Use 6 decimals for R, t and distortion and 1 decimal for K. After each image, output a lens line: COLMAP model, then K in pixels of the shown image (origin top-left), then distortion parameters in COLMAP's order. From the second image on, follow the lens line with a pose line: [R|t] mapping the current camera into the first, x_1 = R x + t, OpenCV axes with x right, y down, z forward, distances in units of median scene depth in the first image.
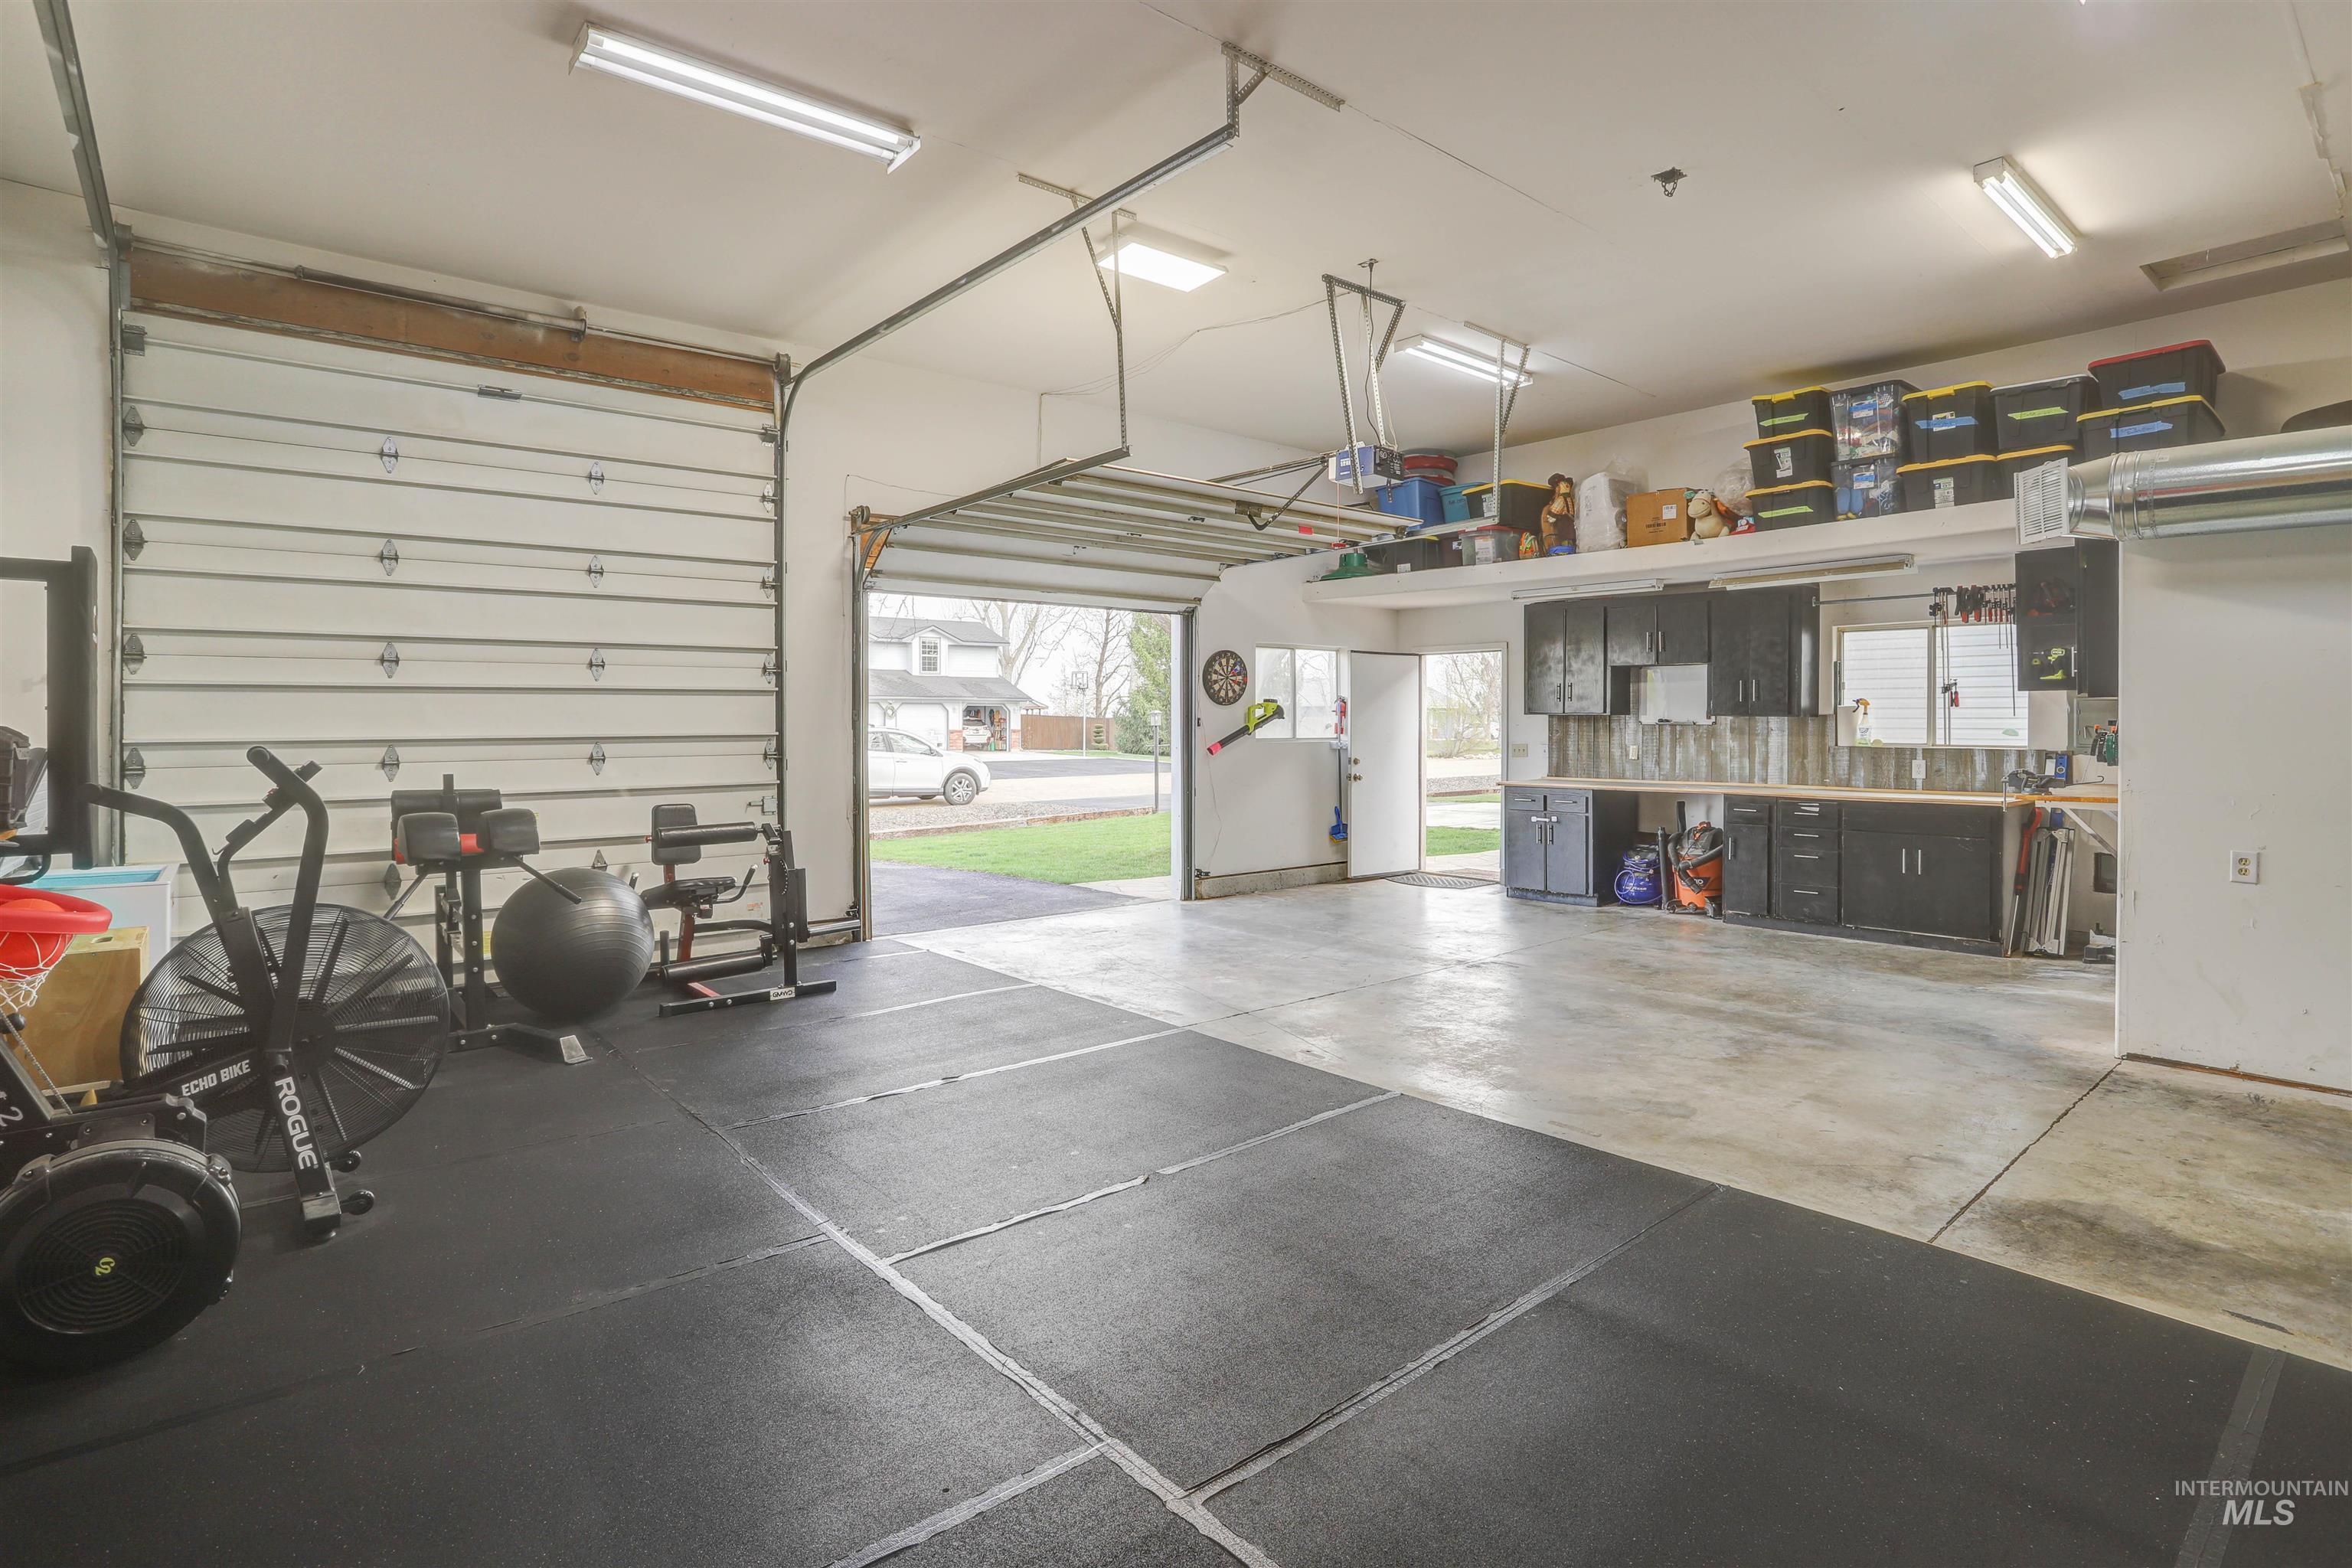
lens RADIAL K [[1122.7, 0, 1173.2], [0, 1122.7, 726.3], [0, 0, 1]] dist [-0.057074, 0.017037]
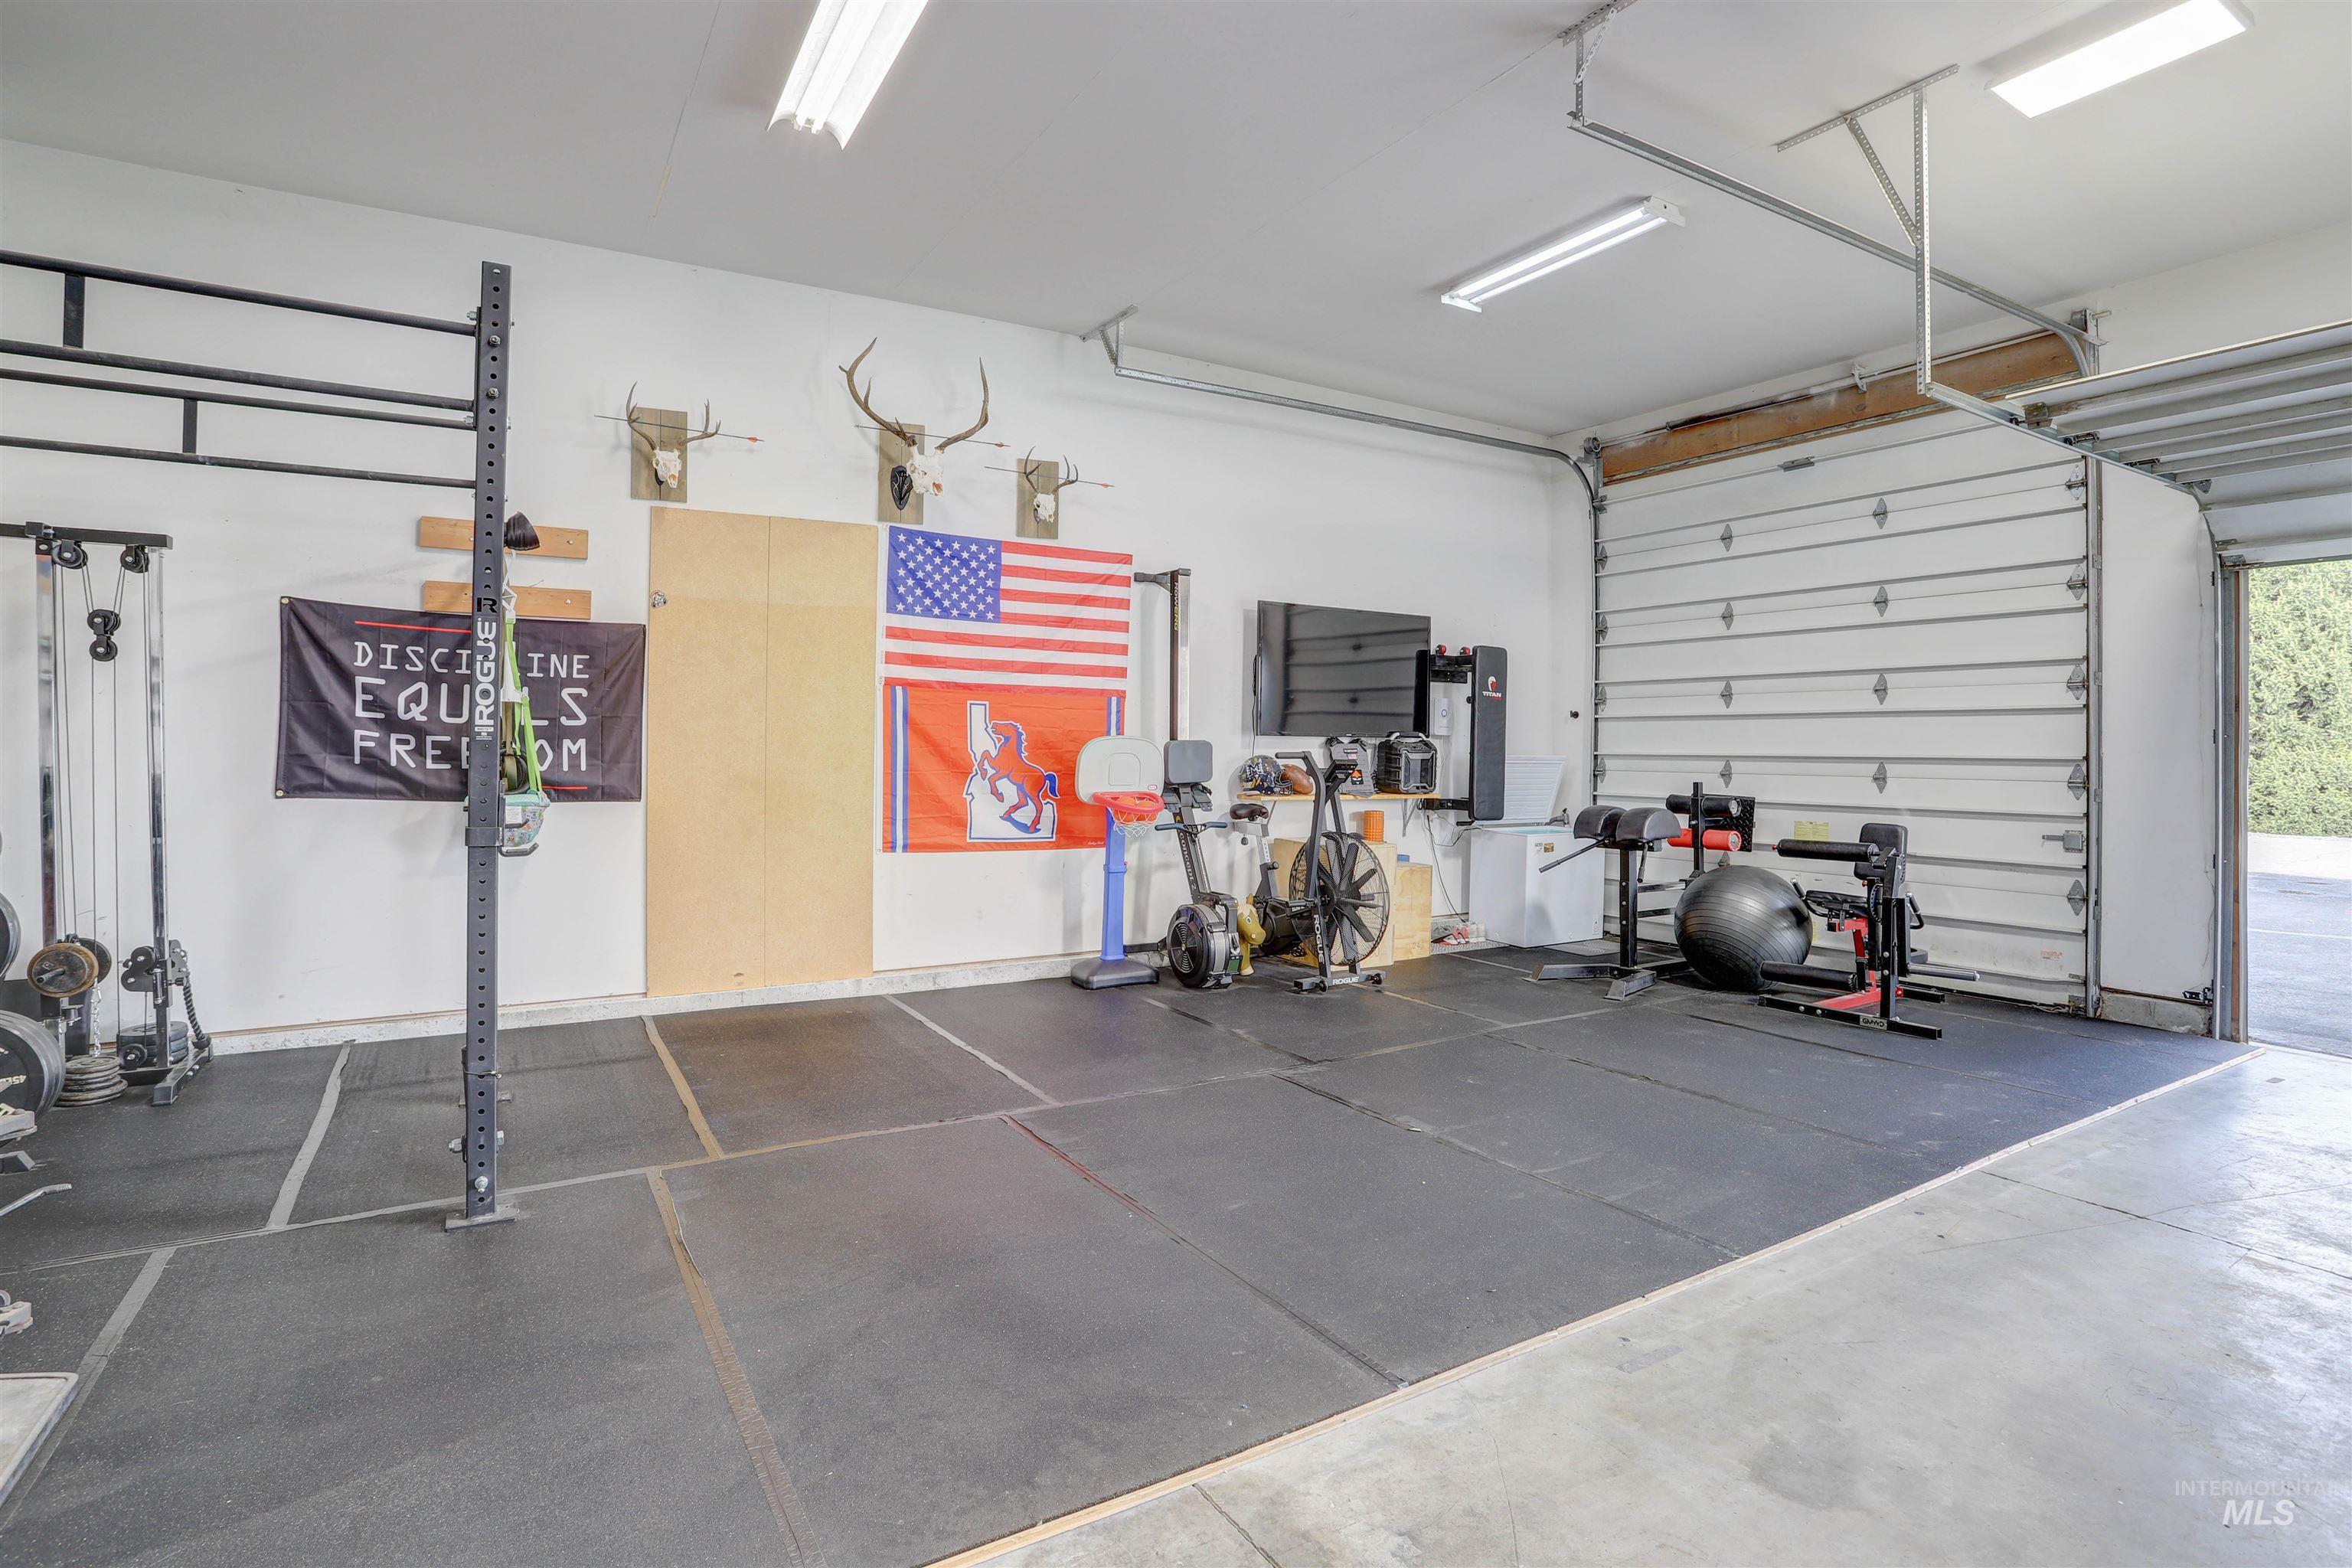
lens RADIAL K [[1164.1, 0, 1232.4], [0, 1164.1, 758.8], [0, 0, 1]] dist [-0.059783, 0.021005]
pose [[-0.104283, 0.017056, -0.994401, 0.767043], [-0.006700, 0.999818, 0.017851, -0.005164], [0.994525, 0.008524, -0.104150, 0.591823]]
